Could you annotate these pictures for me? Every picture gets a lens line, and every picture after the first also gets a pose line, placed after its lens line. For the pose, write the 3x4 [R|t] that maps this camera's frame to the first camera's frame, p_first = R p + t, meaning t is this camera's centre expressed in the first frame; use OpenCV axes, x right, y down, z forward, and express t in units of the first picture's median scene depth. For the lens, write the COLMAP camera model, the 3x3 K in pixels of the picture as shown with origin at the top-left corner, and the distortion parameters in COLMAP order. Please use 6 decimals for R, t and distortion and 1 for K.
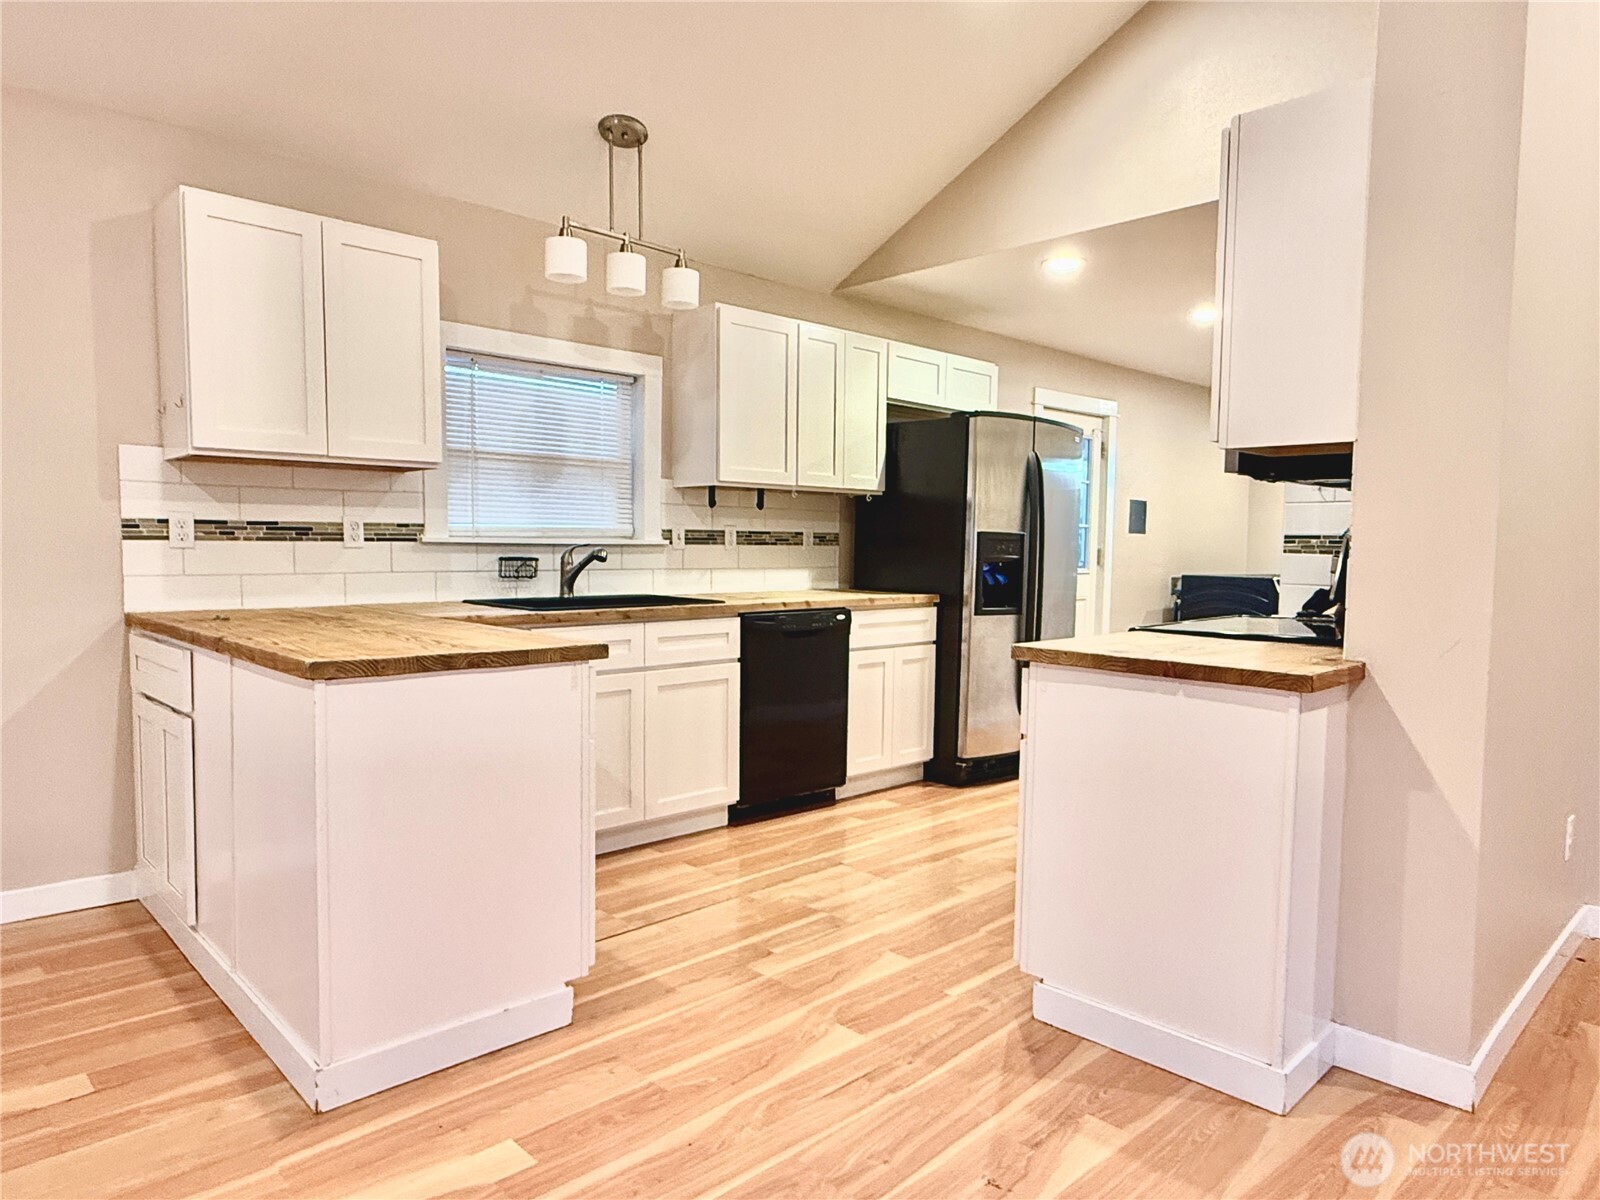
lens RADIAL K [[1015.6, 0, 796.0], [0, 1015.6, 611.7], [0, 0, 1]] dist [-0.000434, 0.001920]
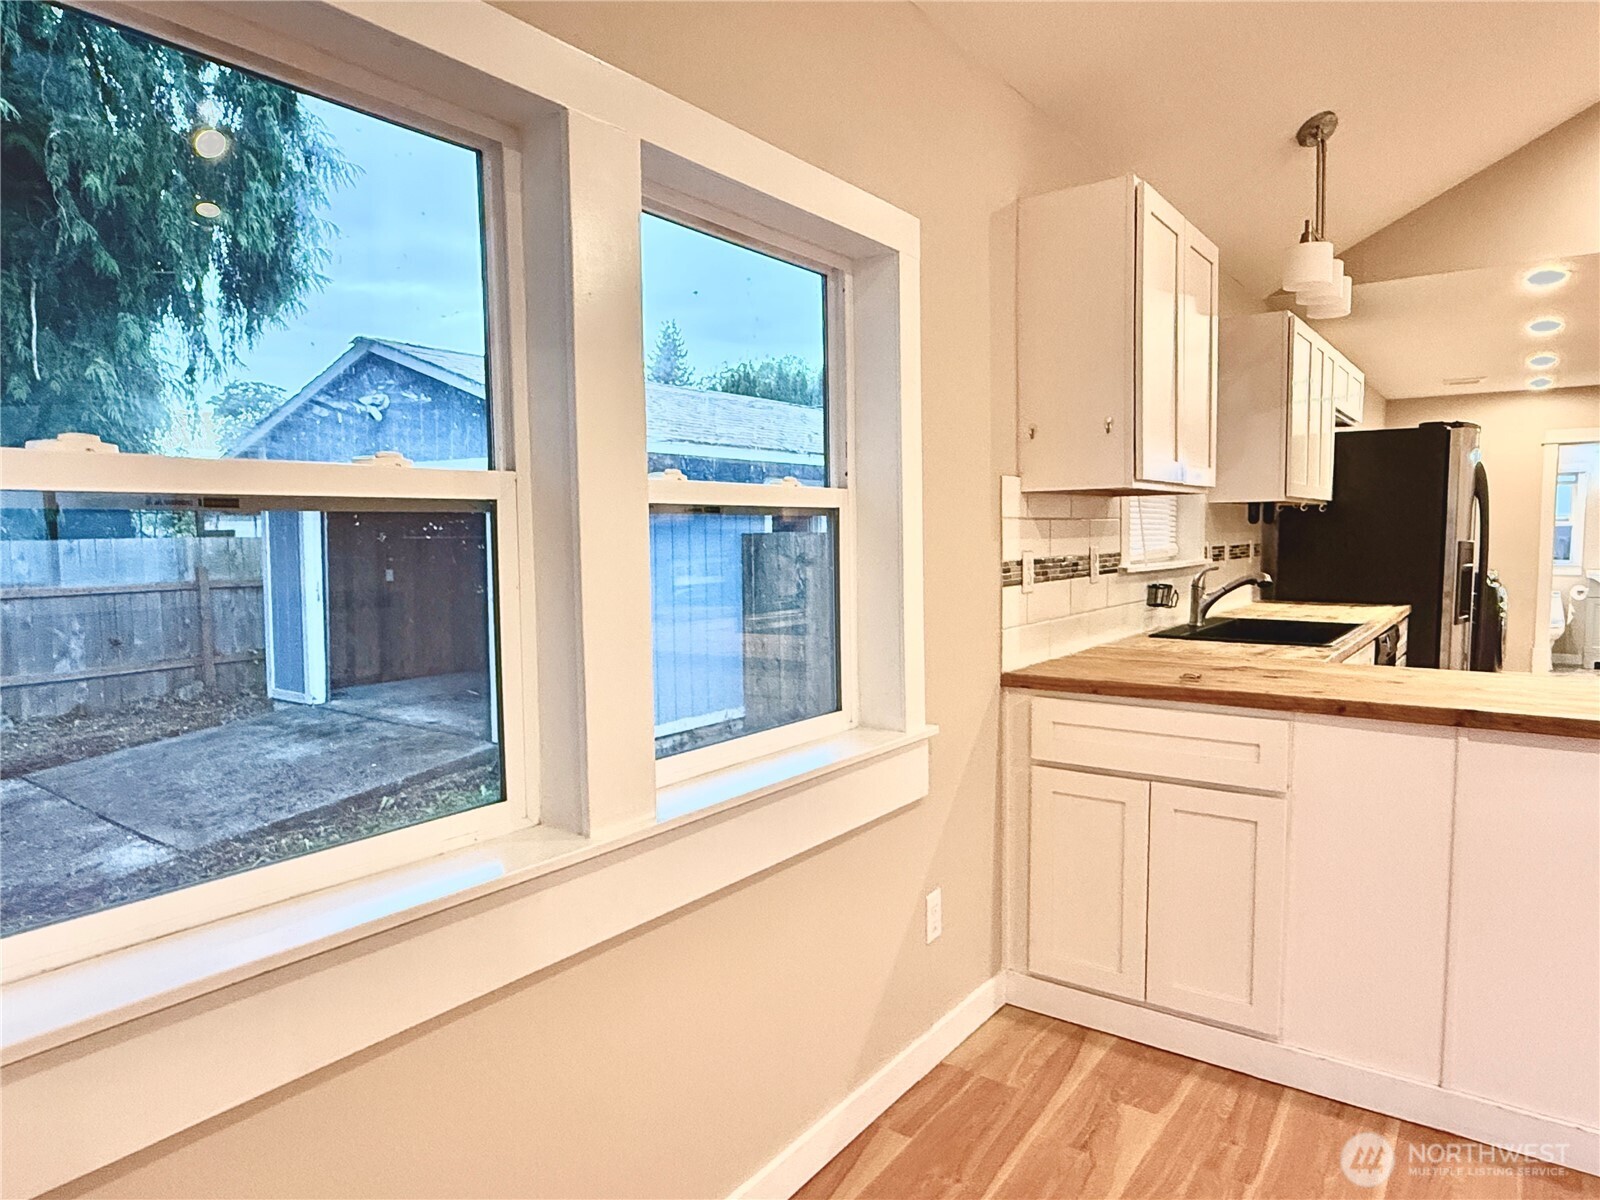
lens RADIAL K [[1015.6, 0, 792.1], [0, 1015.6, 606.7], [0, 0, 1]] dist [-0.000434, 0.001920]
pose [[0.984439, -0.032618, 0.172675, -0.770801], [0.031551, 0.999462, 0.008923, -0.052726], [-0.172874, -0.003336, 0.984938, 0.147948]]
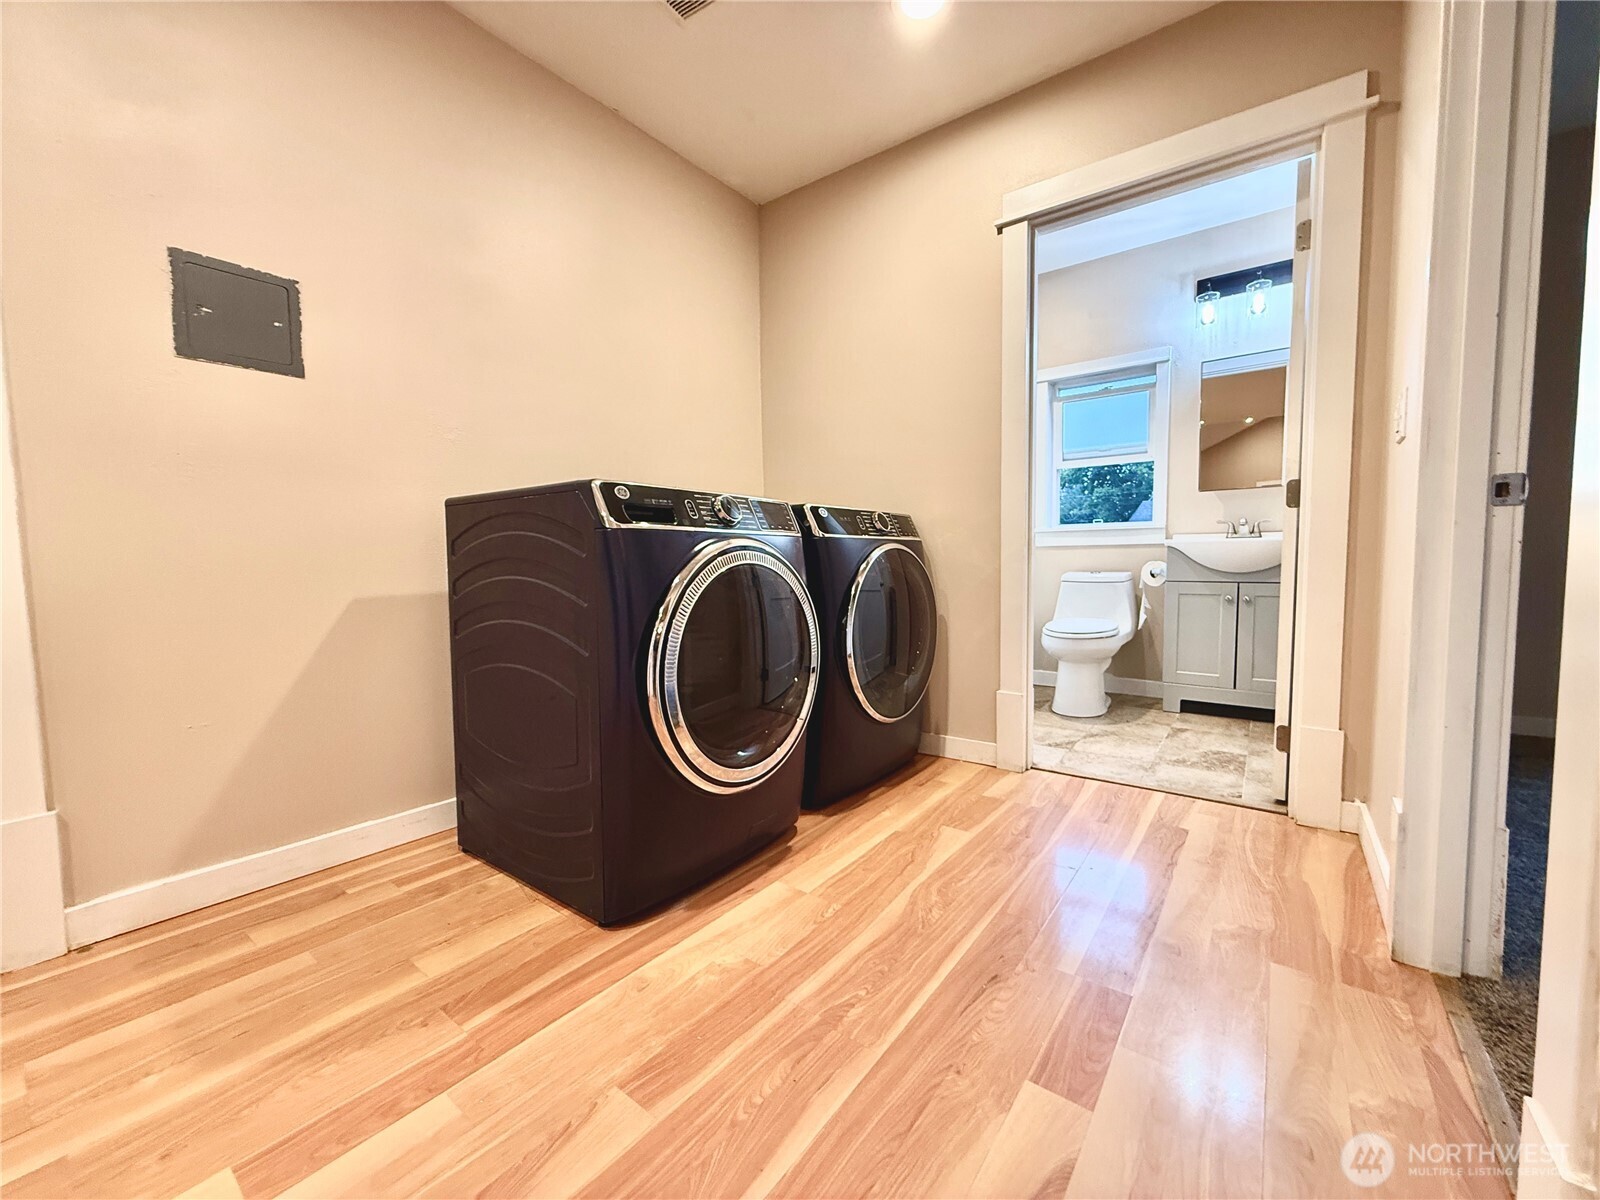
lens RADIAL K [[636.2, 0, 793.7], [0, 636.2, 598.9], [0, 0, 1]] dist [-0.000726, -0.000155]
pose [[0.988276, -0.036171, 0.148334, 0.913351], [0.036290, 0.999339, 0.001907, 0.010042], [-0.148305, 0.003498, 0.988935, 1.458290]]
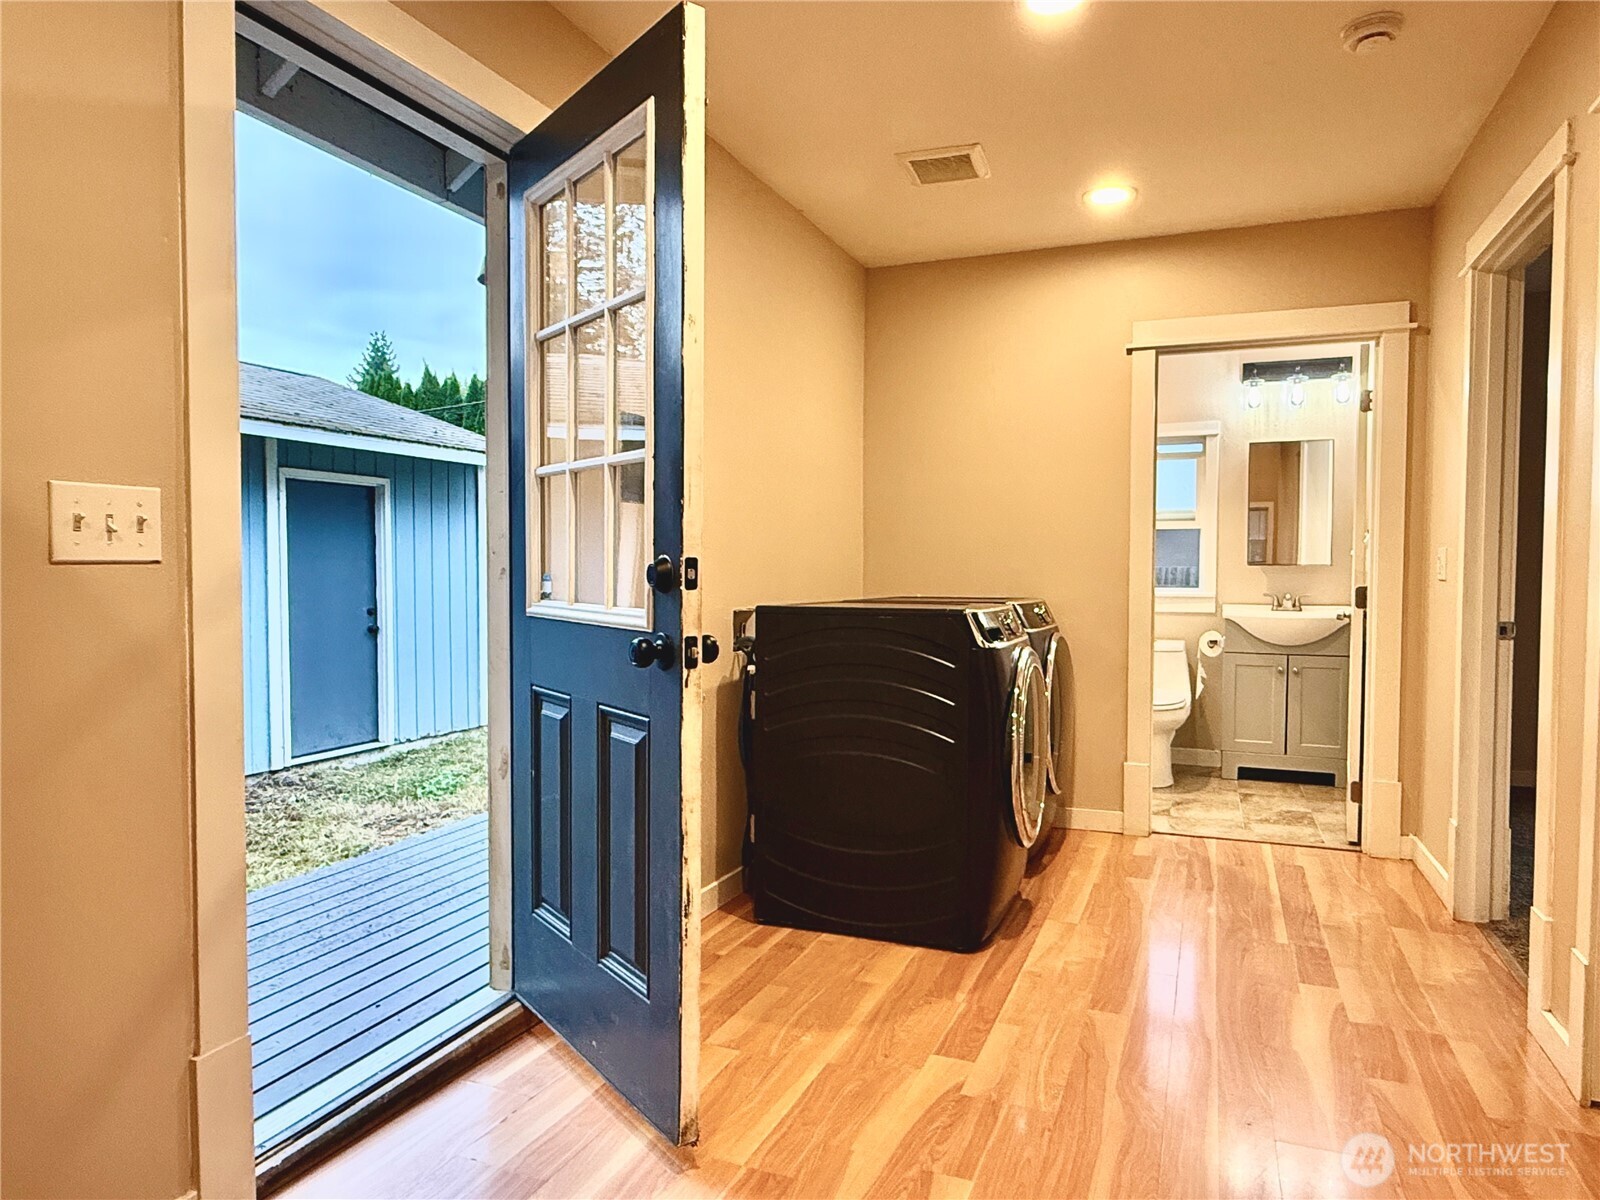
lens RADIAL K [[1015.6, 0, 797.4], [0, 1015.6, 604.9], [0, 0, 1]] dist [-0.000434, 0.001920]
pose [[0.914444, -0.028116, 0.403735, 0.439480], [0.038871, 0.999074, -0.018466, -0.054938], [-0.402842, 0.032580, 0.914689, 1.184130]]
